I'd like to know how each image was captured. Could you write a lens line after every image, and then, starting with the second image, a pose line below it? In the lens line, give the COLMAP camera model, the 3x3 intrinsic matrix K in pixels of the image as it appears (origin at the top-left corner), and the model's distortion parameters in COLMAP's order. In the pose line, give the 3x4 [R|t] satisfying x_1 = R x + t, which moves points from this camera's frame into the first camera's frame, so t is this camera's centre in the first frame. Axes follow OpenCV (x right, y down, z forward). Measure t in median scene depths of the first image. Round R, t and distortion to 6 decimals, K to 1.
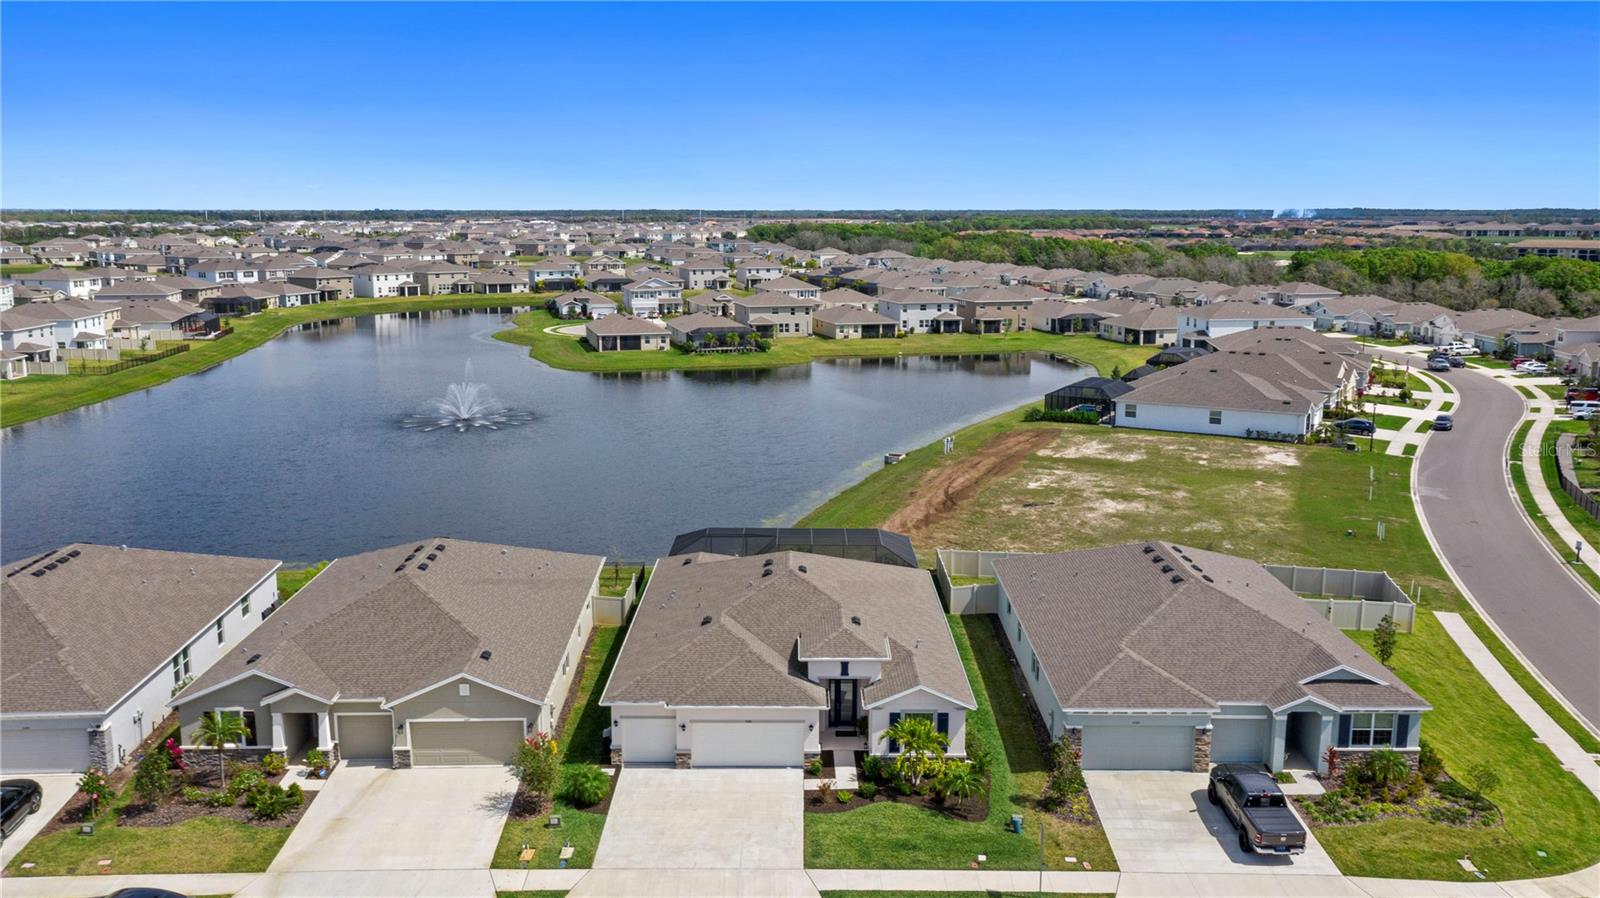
lens RADIAL K [[1262.6, 0, 792.4], [0, 1262.6, 455.9], [0, 0, 1]] dist [-0.010413, 0.000817]
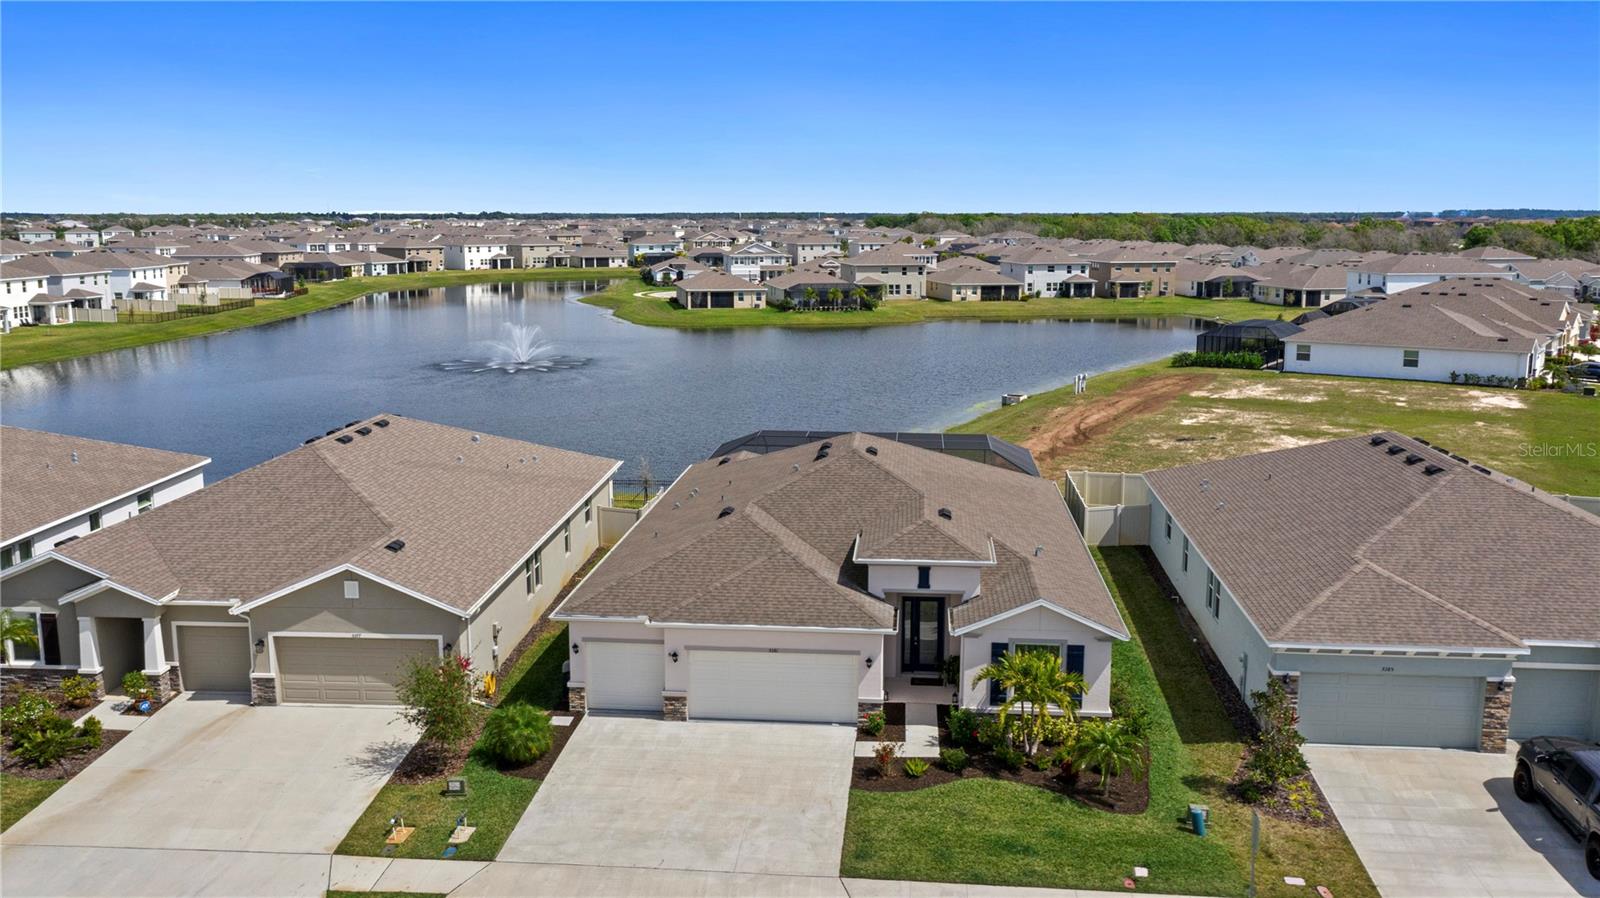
lens RADIAL K [[1298.6, 0, 800.0], [0, 1298.6, 449.0], [0, 0, 1]] dist [-0.015928, 0.005501]
pose [[0.996169, 0.015567, -0.086051, 0.010154], [-0.016738, 0.999777, -0.012902, 0.033189], [0.085831, 0.014293, 0.996207, 0.095748]]
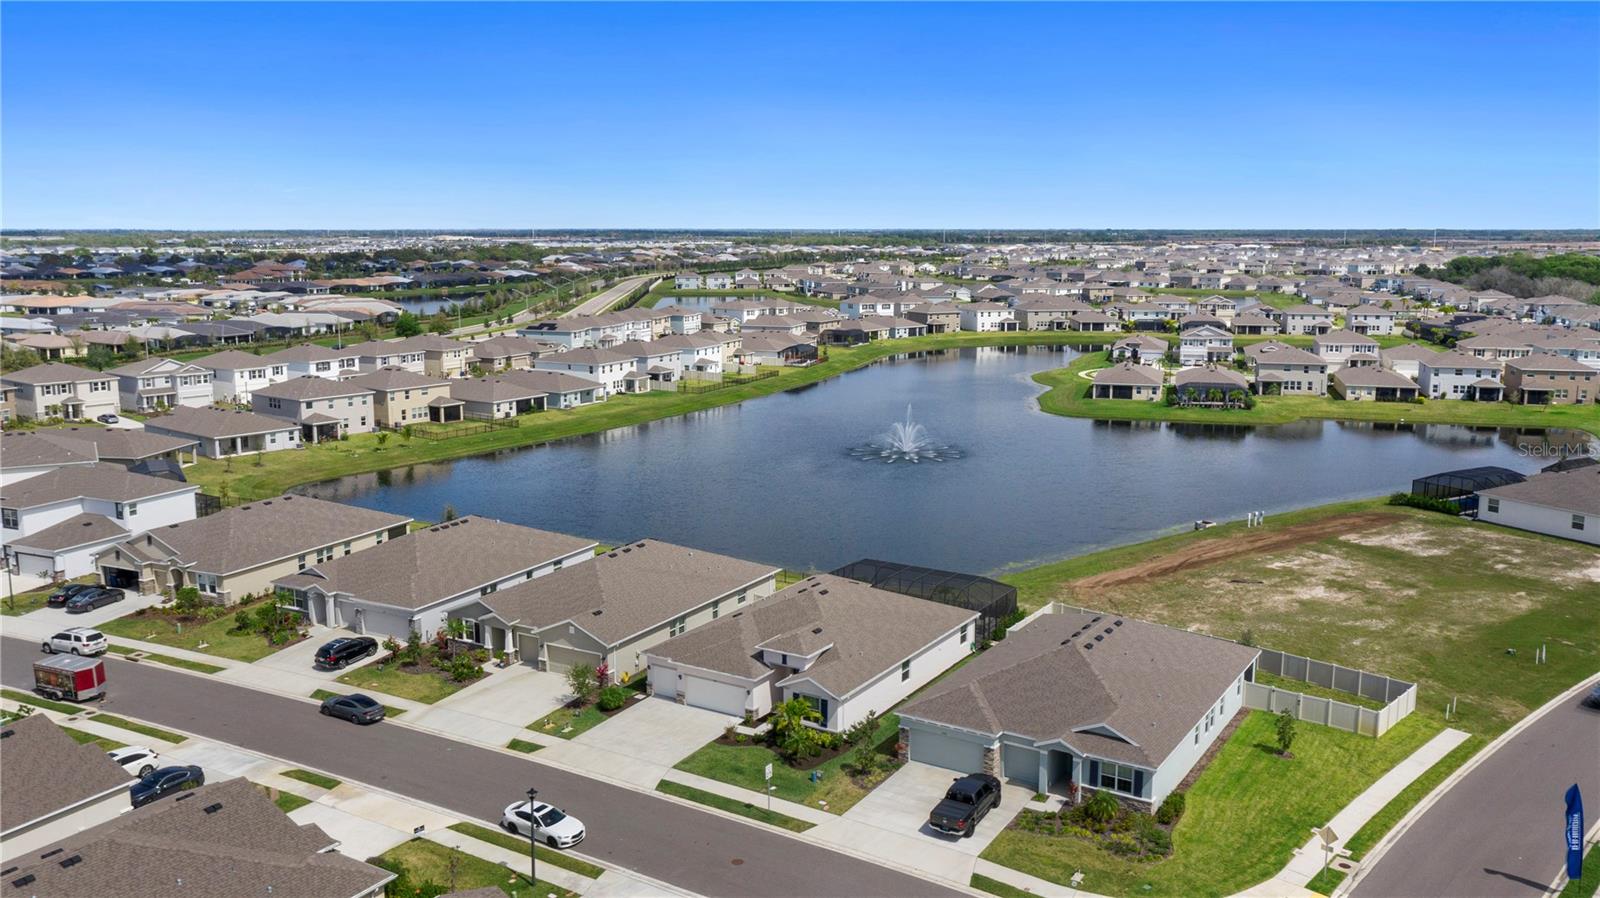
lens RADIAL K [[1262.6, 0, 792.4], [0, 1262.6, 455.9], [0, 0, 1]] dist [-0.010413, 0.000817]
pose [[0.848141, 0.088917, -0.522256, 0.237114], [-0.096568, 0.995246, 0.012621, -0.025763], [0.520896, 0.039729, 0.852695, -0.076111]]
